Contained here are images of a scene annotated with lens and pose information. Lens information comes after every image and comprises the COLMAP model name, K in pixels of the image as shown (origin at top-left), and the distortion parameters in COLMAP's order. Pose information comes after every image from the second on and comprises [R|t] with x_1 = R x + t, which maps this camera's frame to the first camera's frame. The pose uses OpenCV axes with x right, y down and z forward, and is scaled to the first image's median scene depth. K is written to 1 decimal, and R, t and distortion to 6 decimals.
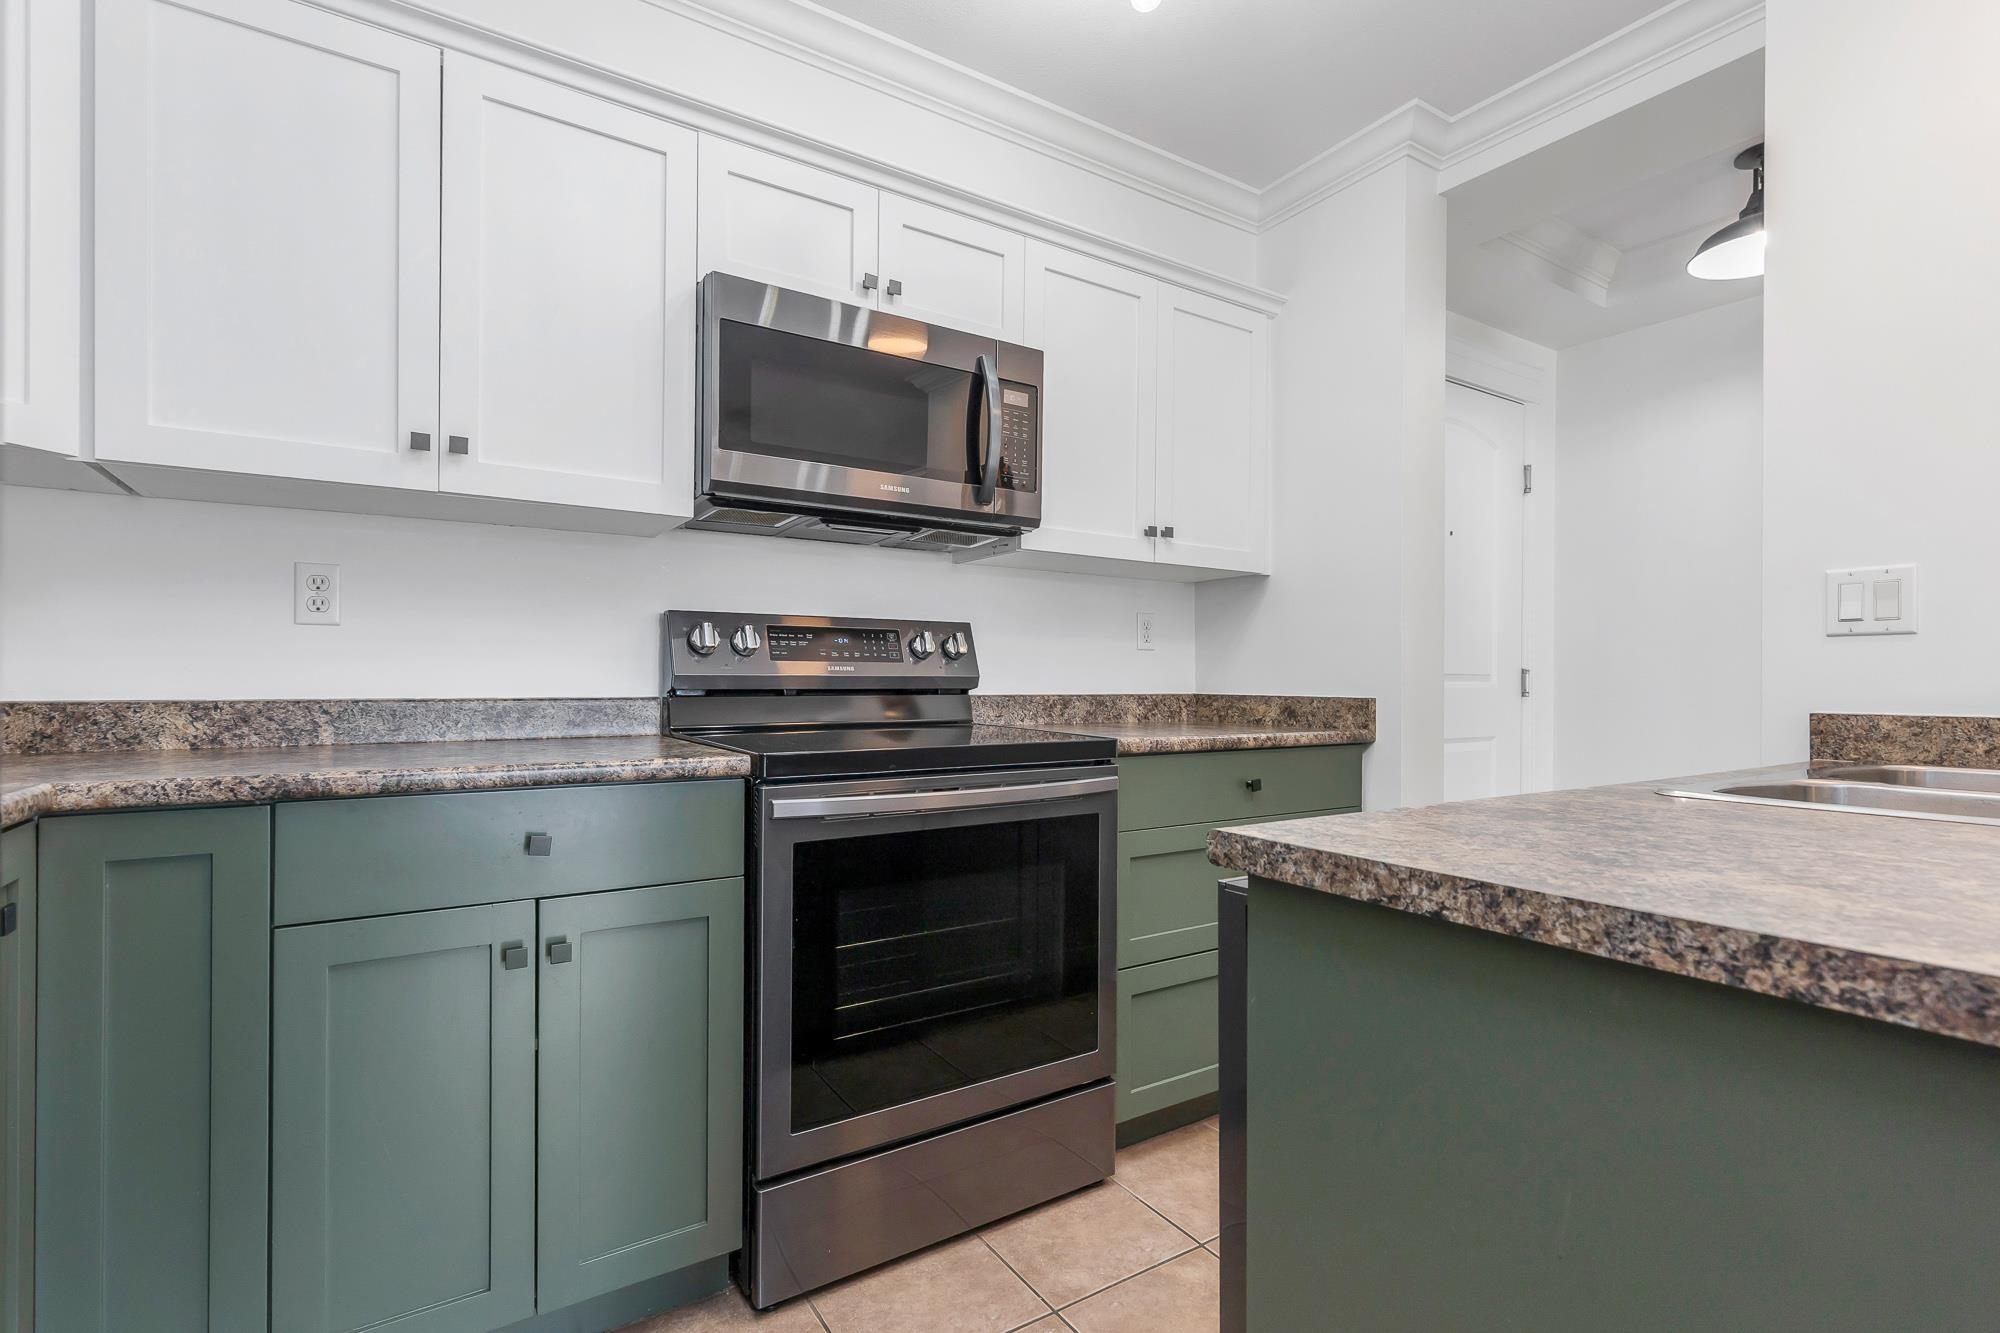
lens RADIAL K [[923.9, 0, 989.1], [0, 923.9, 687.4], [0, 0, 1]] dist [-0.000069, -0.000189]
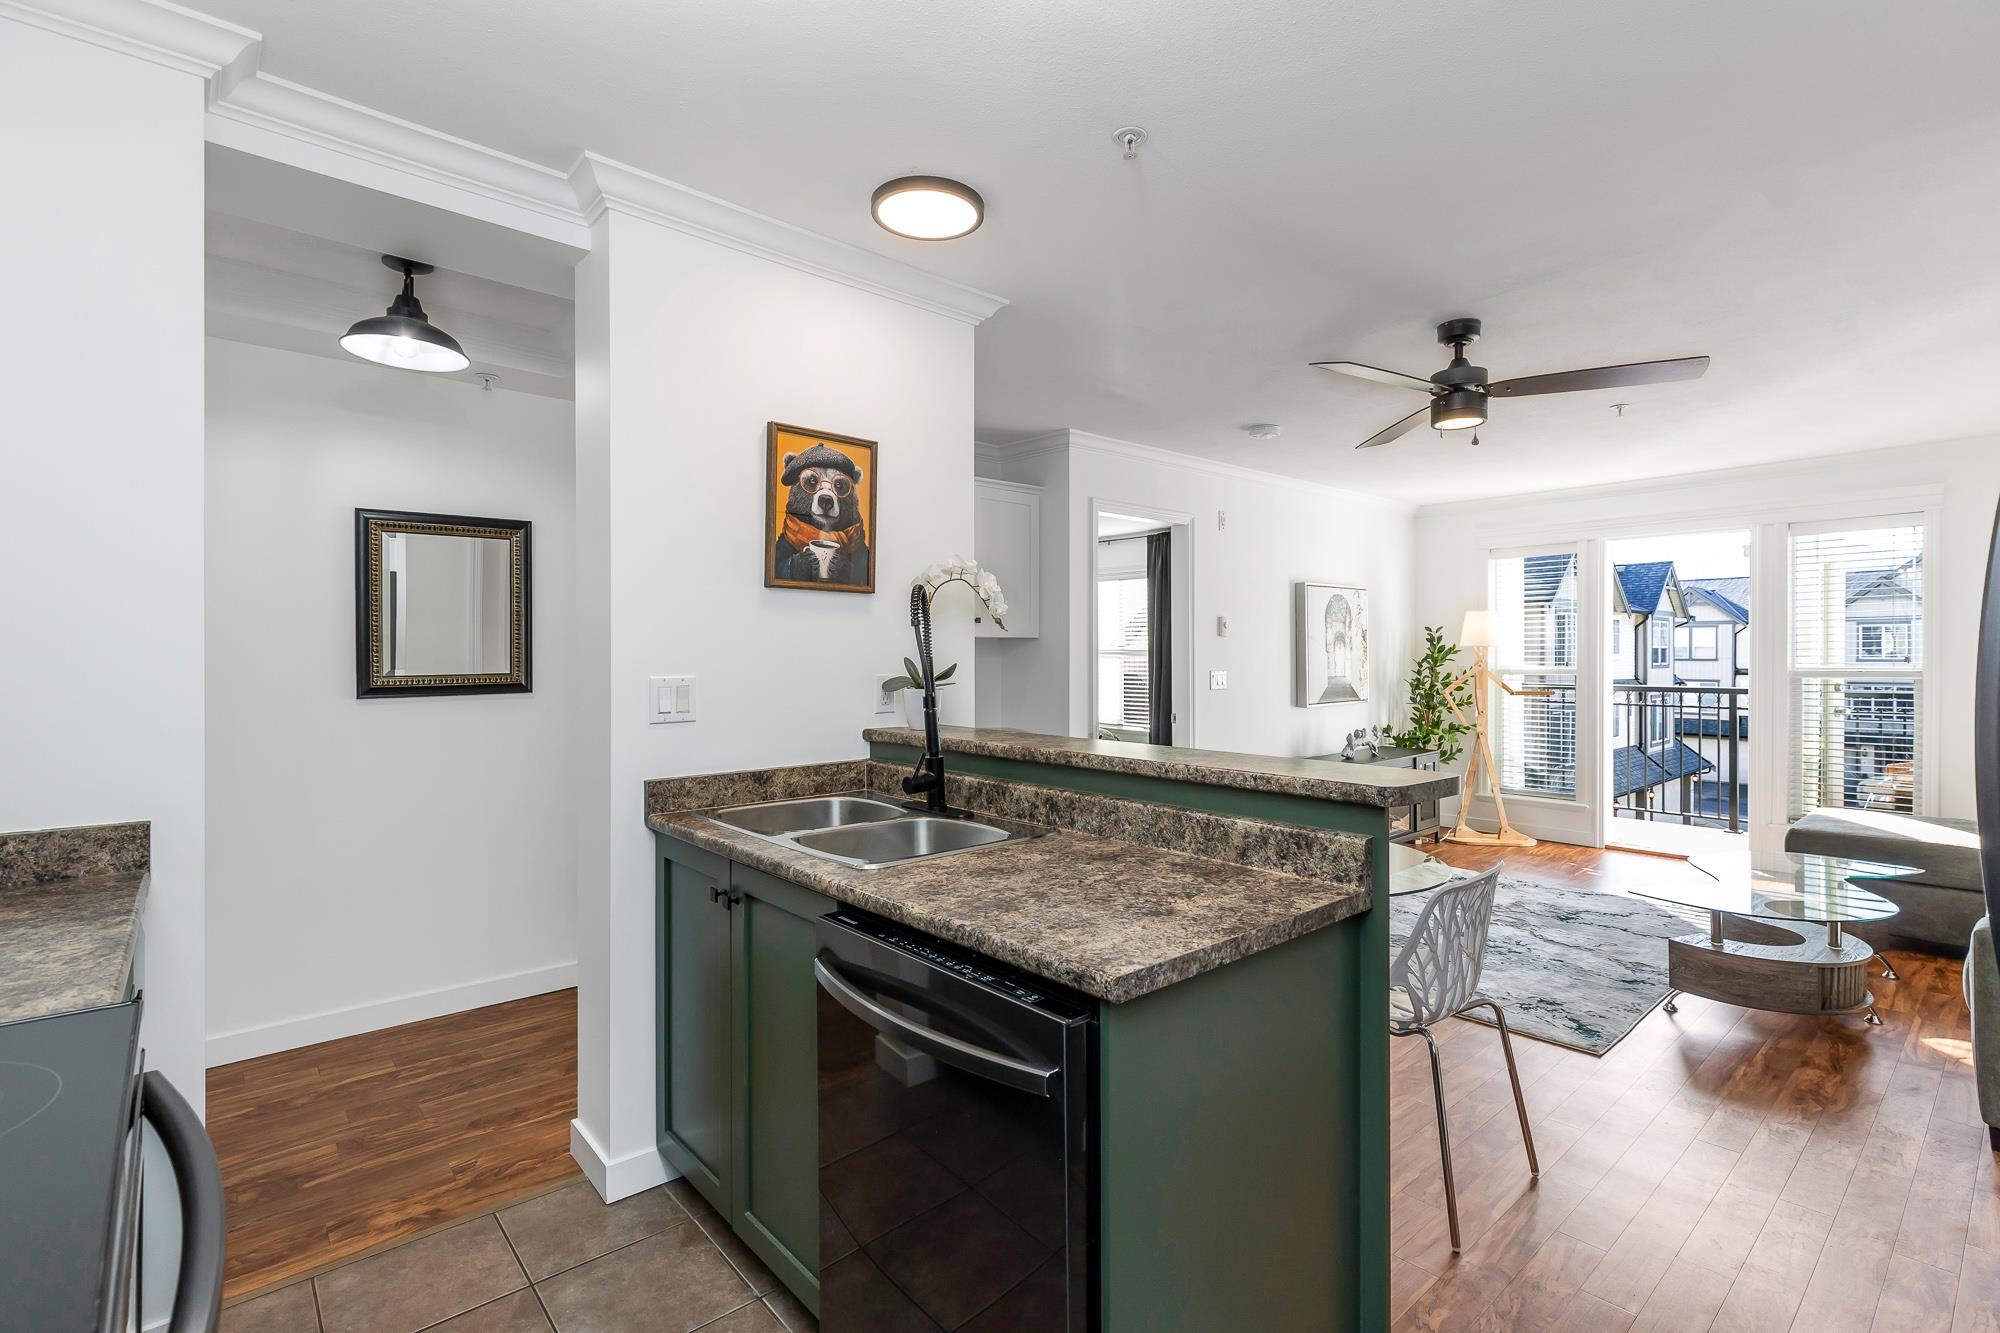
lens RADIAL K [[916.6, 0, 1006.7], [0, 916.6, 651.8], [0, 0, 1]] dist [0.009921, -0.000569]
pose [[-0.153431, -0.002951, 0.988155, -0.545957], [0.006722, 0.999969, 0.004030, -0.169916], [-0.988136, 0.007260, -0.153407, 0.704895]]
